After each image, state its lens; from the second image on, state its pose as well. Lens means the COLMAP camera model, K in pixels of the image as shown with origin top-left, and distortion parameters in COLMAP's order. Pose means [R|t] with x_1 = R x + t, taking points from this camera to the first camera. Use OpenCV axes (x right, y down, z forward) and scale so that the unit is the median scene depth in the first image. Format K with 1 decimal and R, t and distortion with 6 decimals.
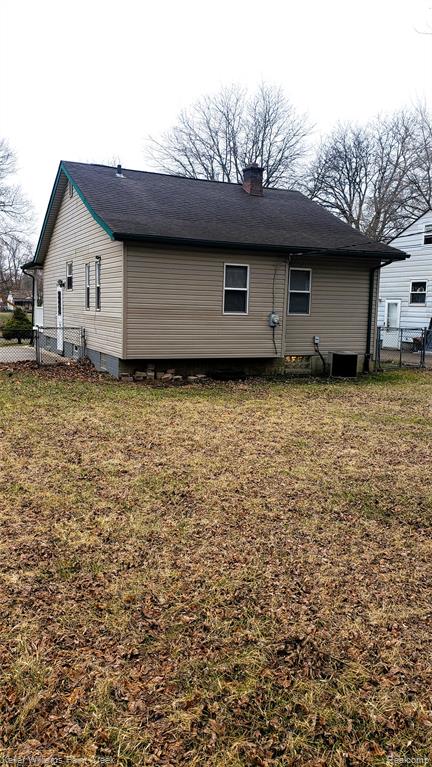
lens RADIAL K [[592.4, 0, 216.0], [0, 592.4, 383.5], [0, 0, 1]] dist [0.008872, 0.000158]
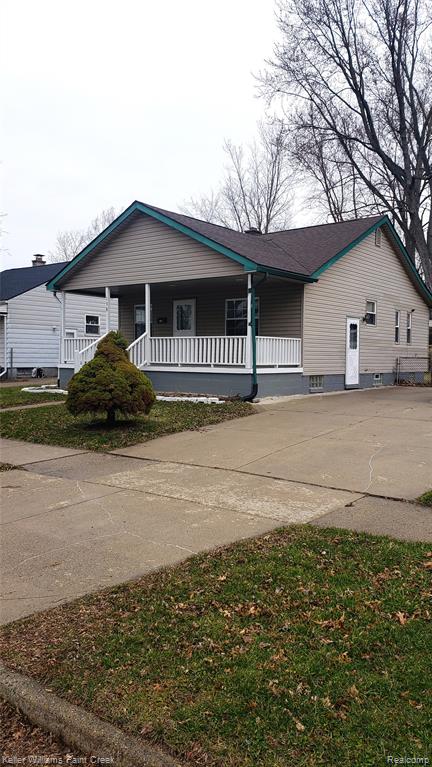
lens RADIAL K [[592.4, 0, 216.0], [0, 592.4, 383.5], [0, 0, 1]] dist [0.008872, 0.000158]
pose [[-0.443486, -0.068467, 0.893662, -0.835011], [0.095196, 0.987840, 0.122924, -0.160552], [-0.891211, 0.139588, -0.431576, 1.315549]]
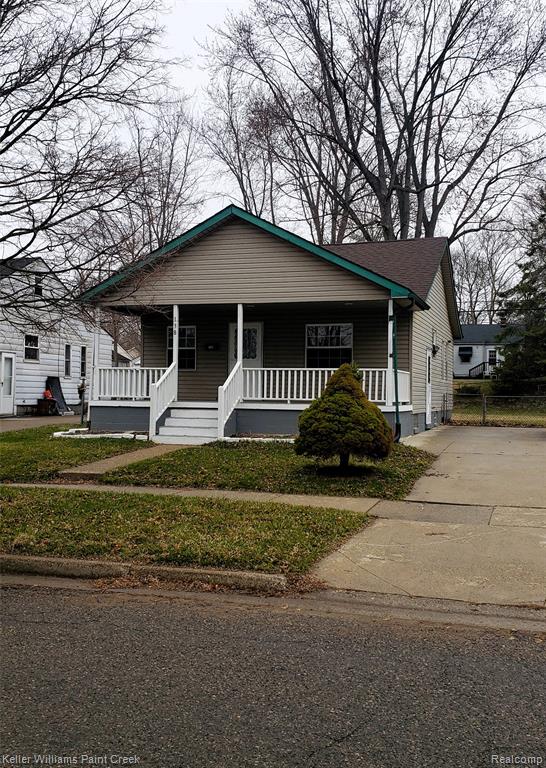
lens RADIAL K [[772.2, 0, 273.0], [0, 772.2, 384.0], [0, 0, 1]] dist [0.117827, -0.006337]
pose [[-0.725580, -0.024837, 0.687690, -0.709638], [0.057386, 0.993684, 0.096436, -0.191643], [-0.685741, 0.109436, -0.719571, 1.598964]]
